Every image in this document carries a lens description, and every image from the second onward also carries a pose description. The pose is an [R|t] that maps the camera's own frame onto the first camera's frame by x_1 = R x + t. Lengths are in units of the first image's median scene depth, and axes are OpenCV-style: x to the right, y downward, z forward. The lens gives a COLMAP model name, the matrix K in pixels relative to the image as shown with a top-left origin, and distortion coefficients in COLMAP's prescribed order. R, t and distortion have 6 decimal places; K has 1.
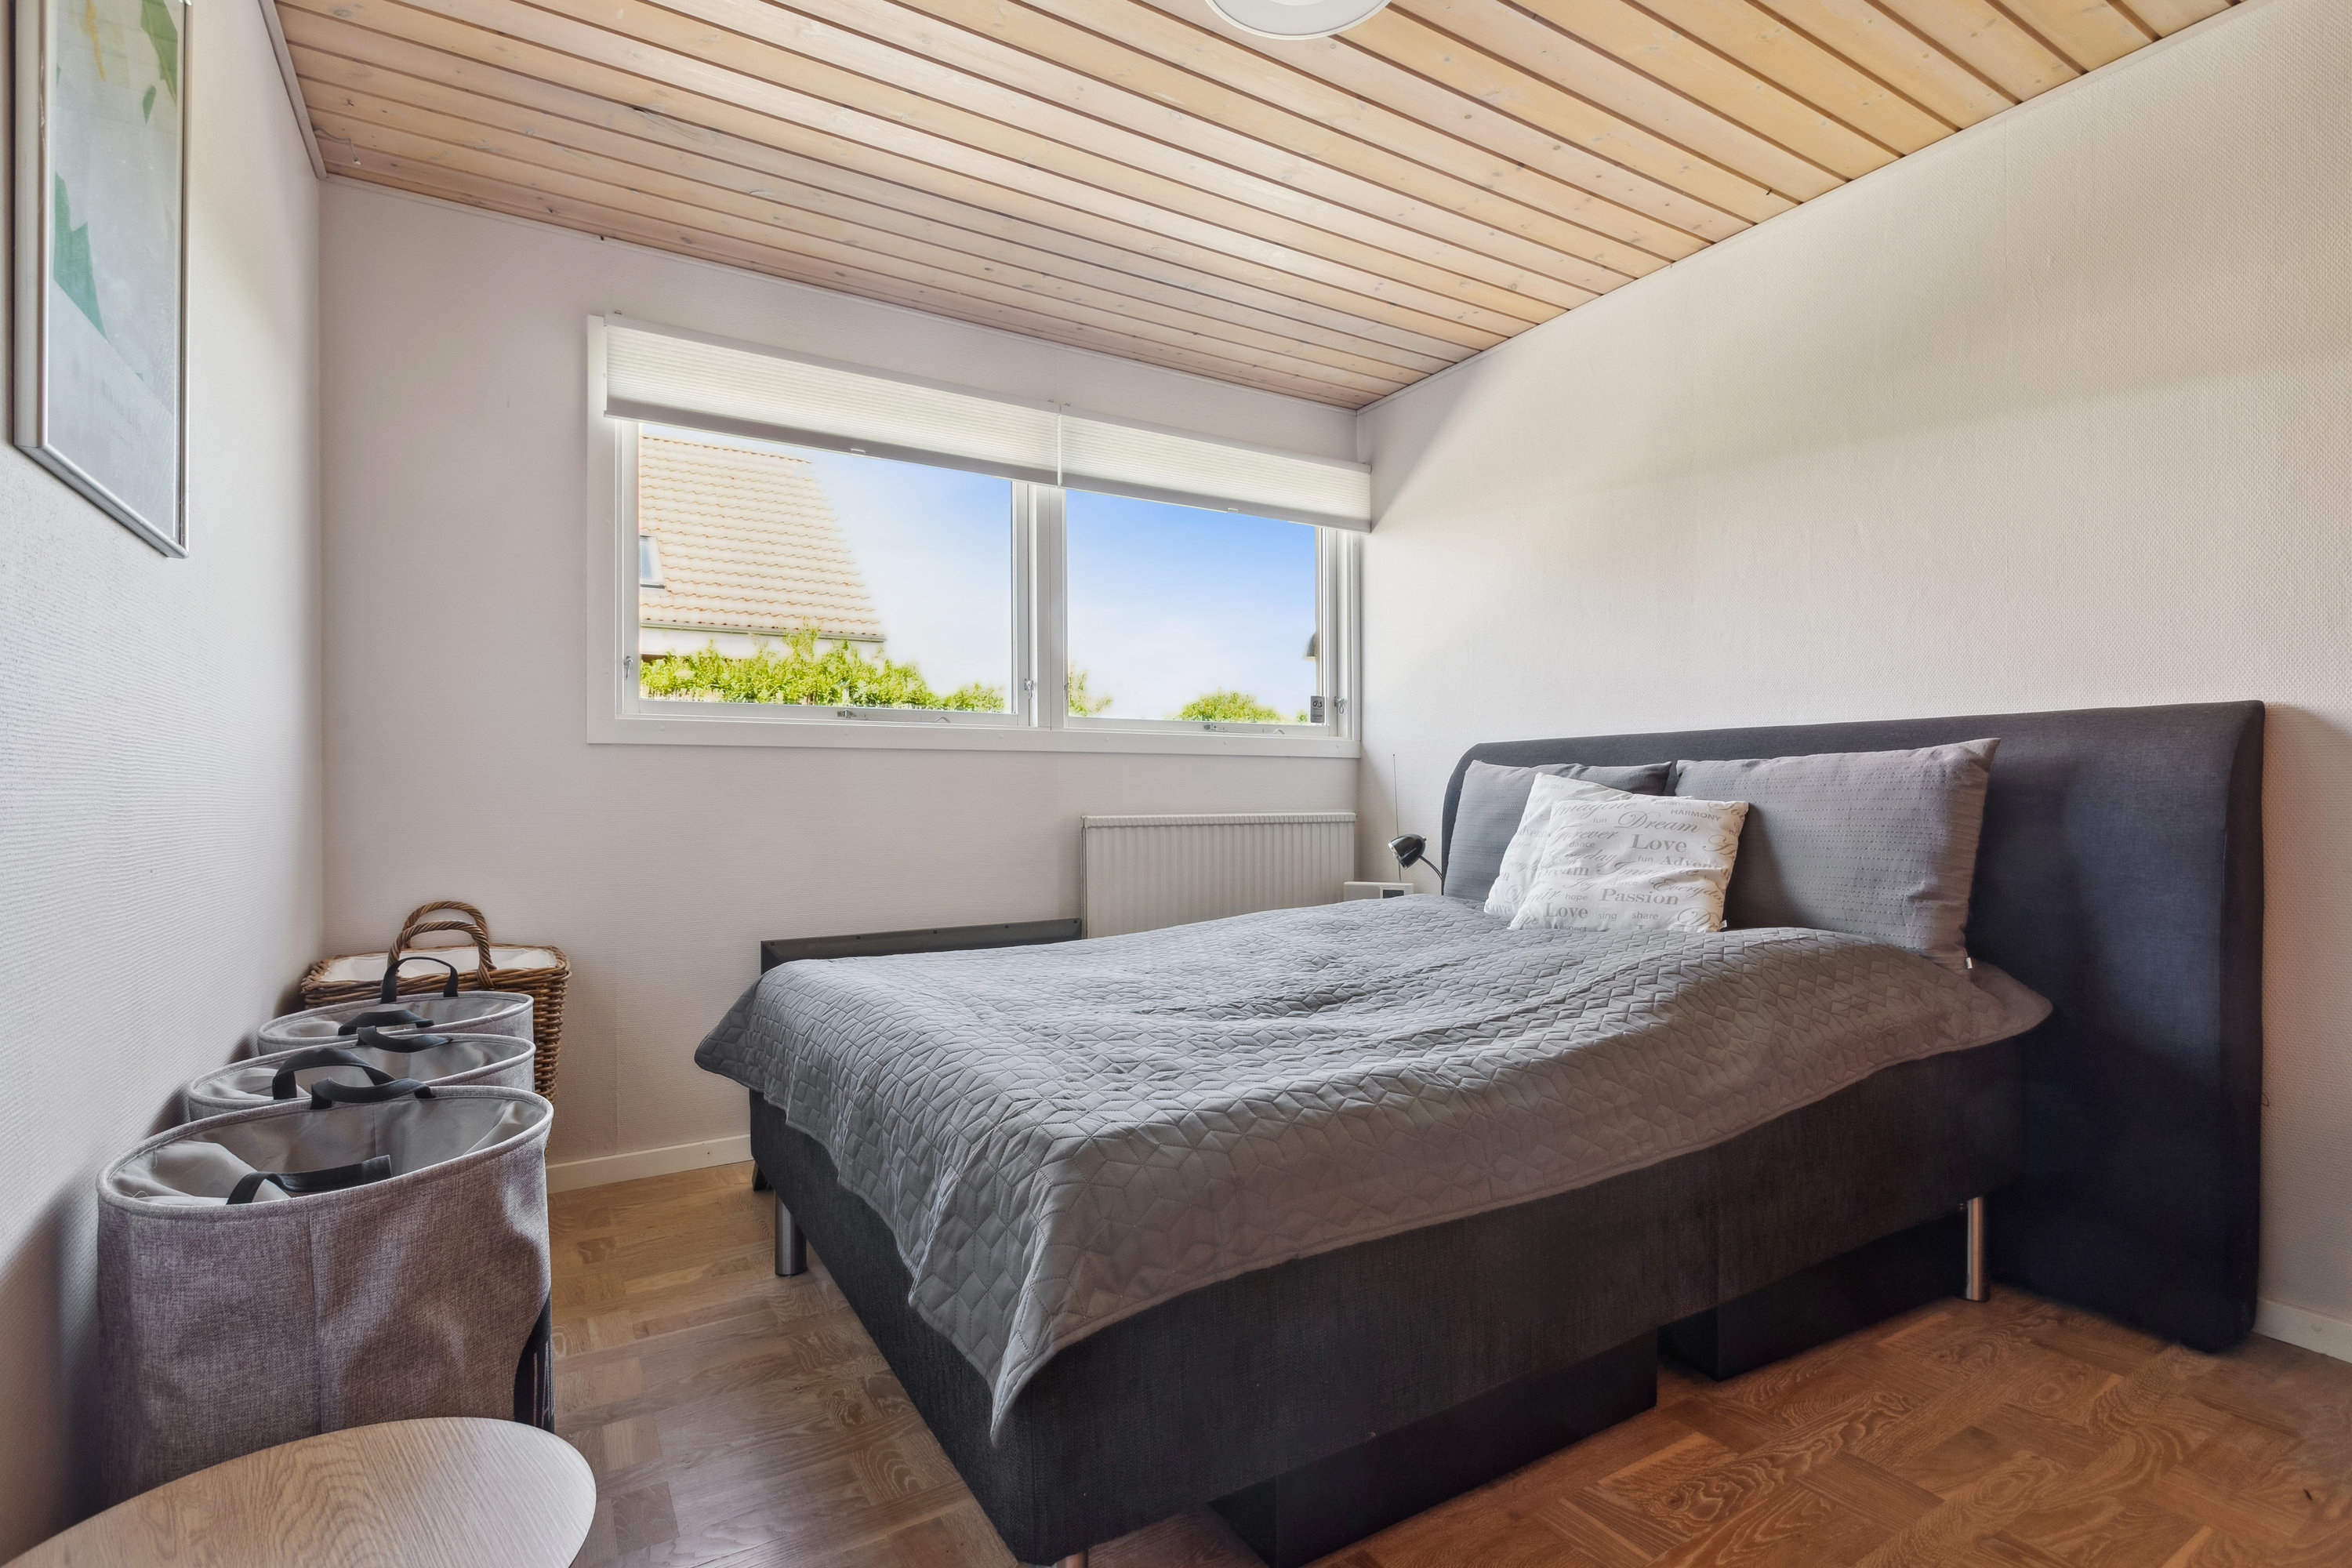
lens RADIAL K [[1109.1, 0, 1165.5], [0, 1109.1, 802.6], [0, 0, 1]] dist [-0.000008, -0.002074]
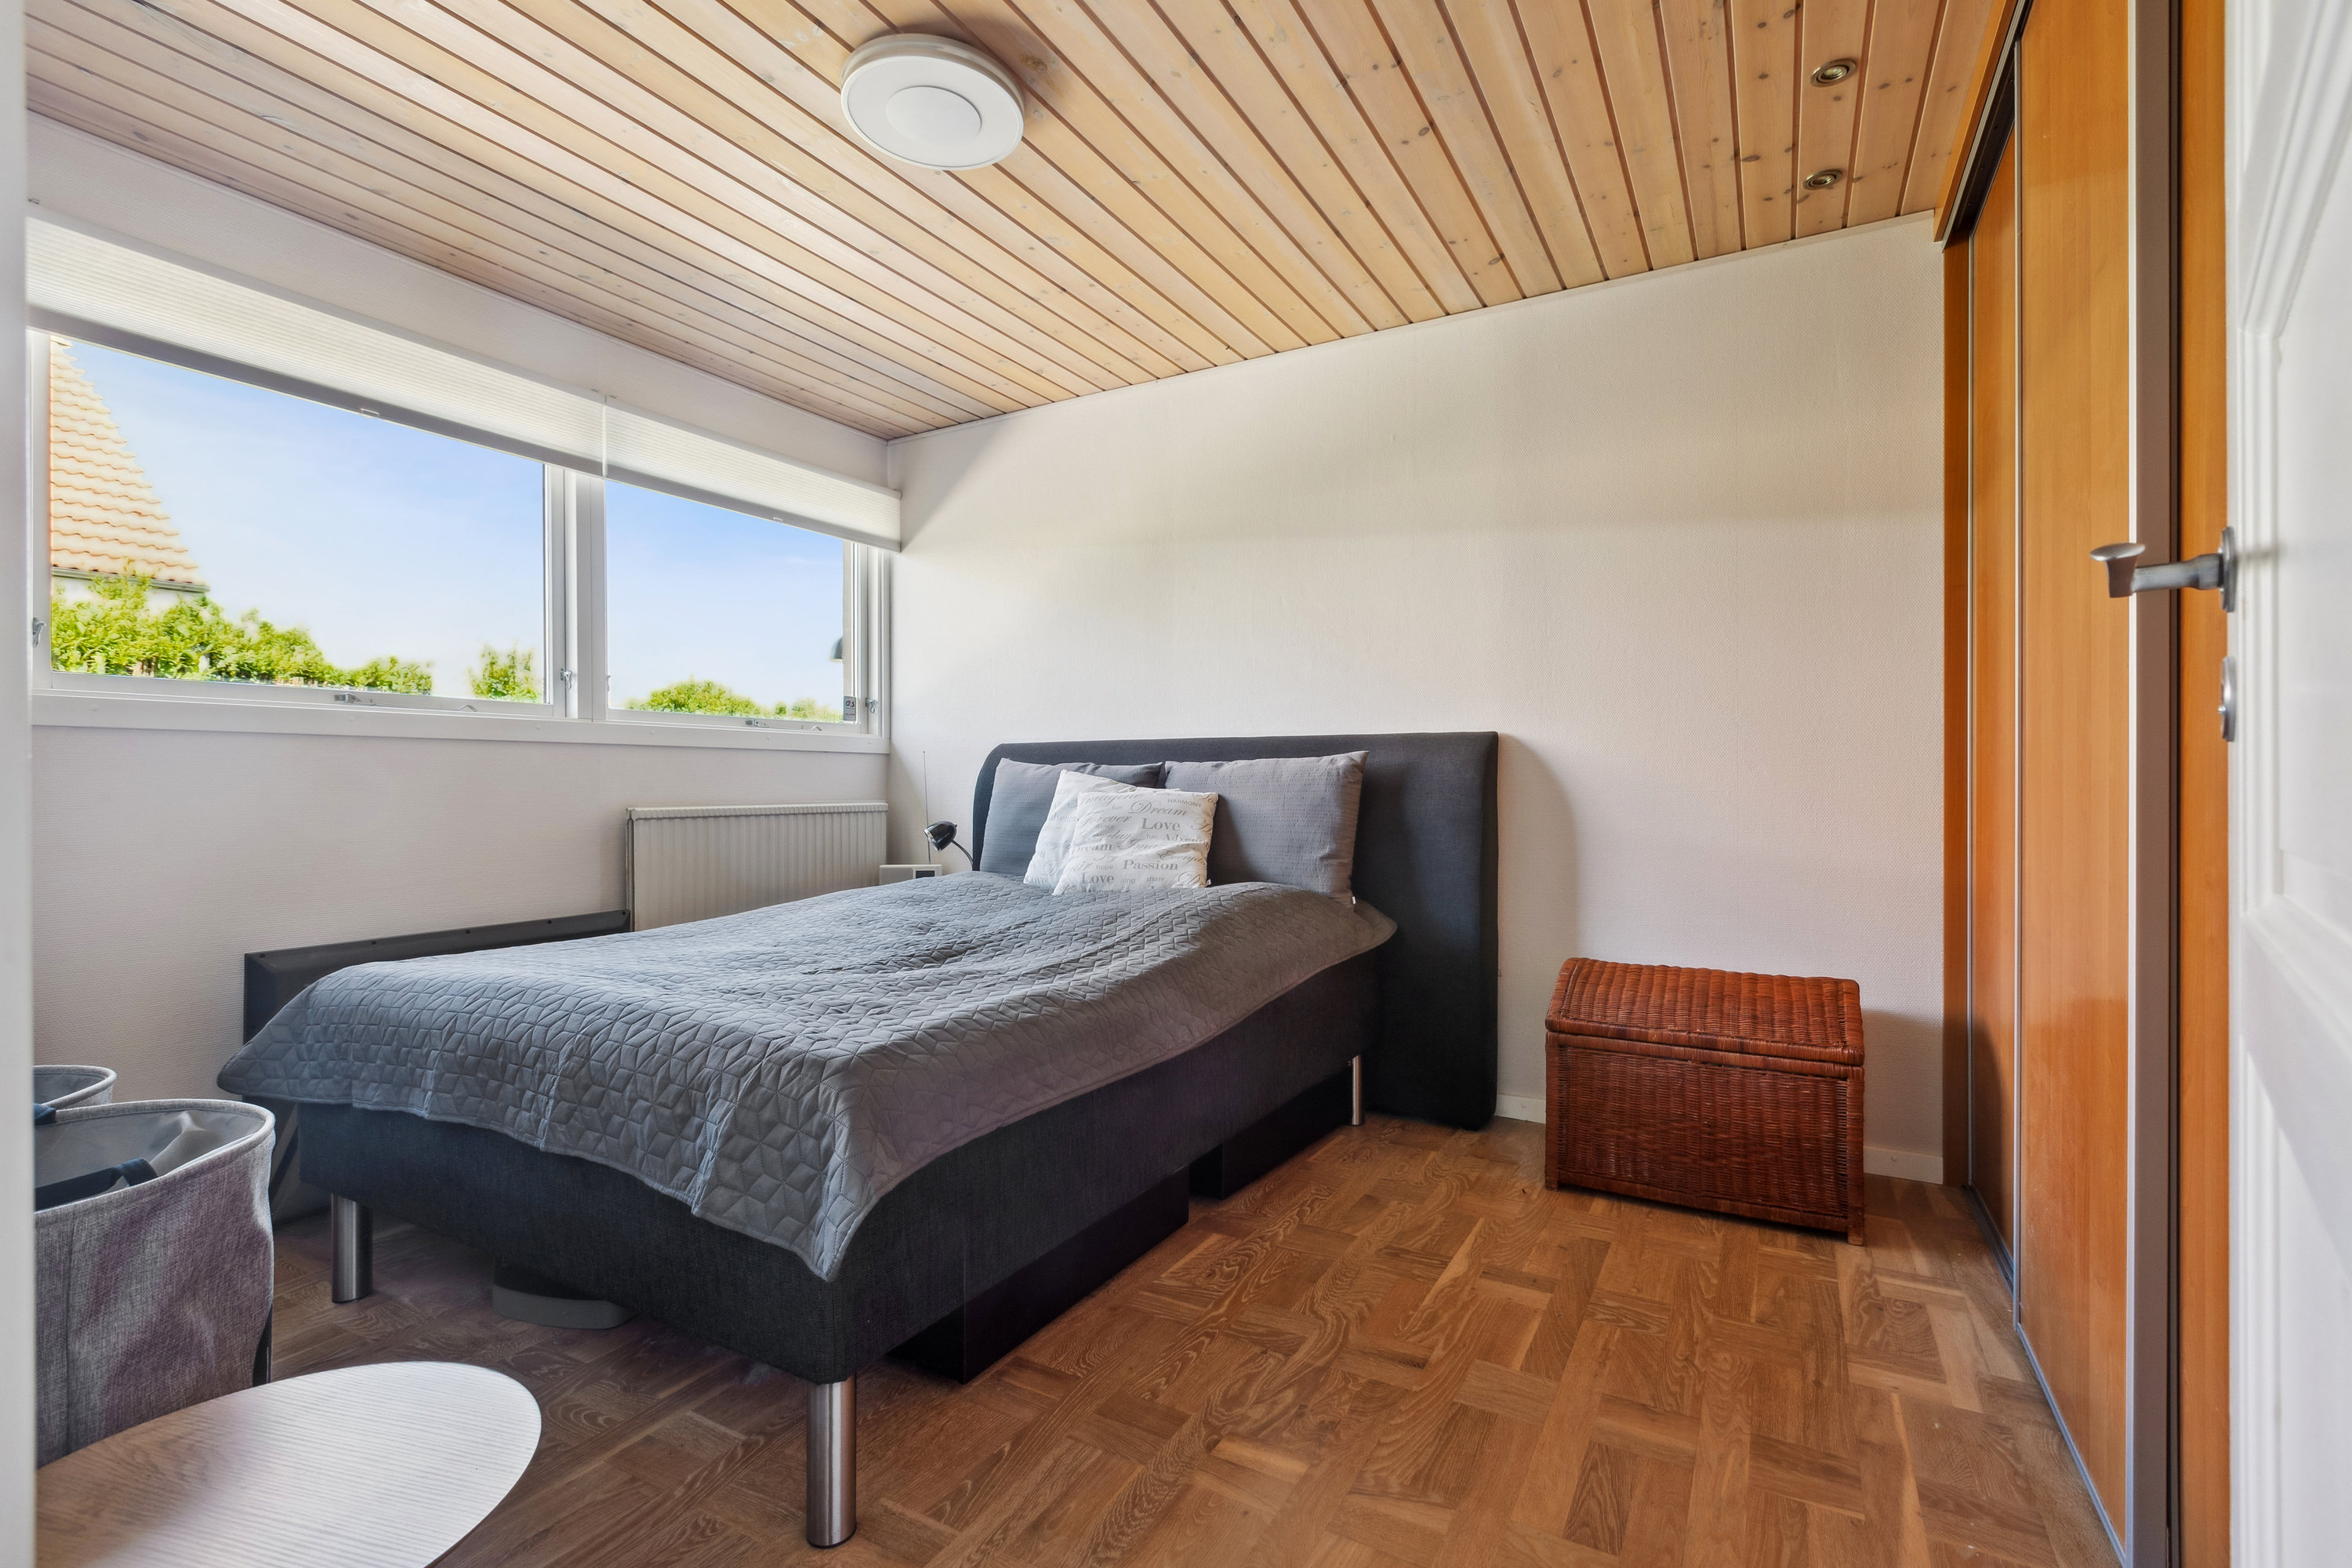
lens RADIAL K [[1069.3, 0, 1178.6], [0, 1069.3, 788.7], [0, 0, 1]] dist [0.009884, 0.001048]
pose [[0.872408, -0.000462, 0.488778, -0.174108], [0.002295, 0.999992, -0.003150, -0.002158], [-0.488773, 0.003870, 0.872402, -0.137864]]
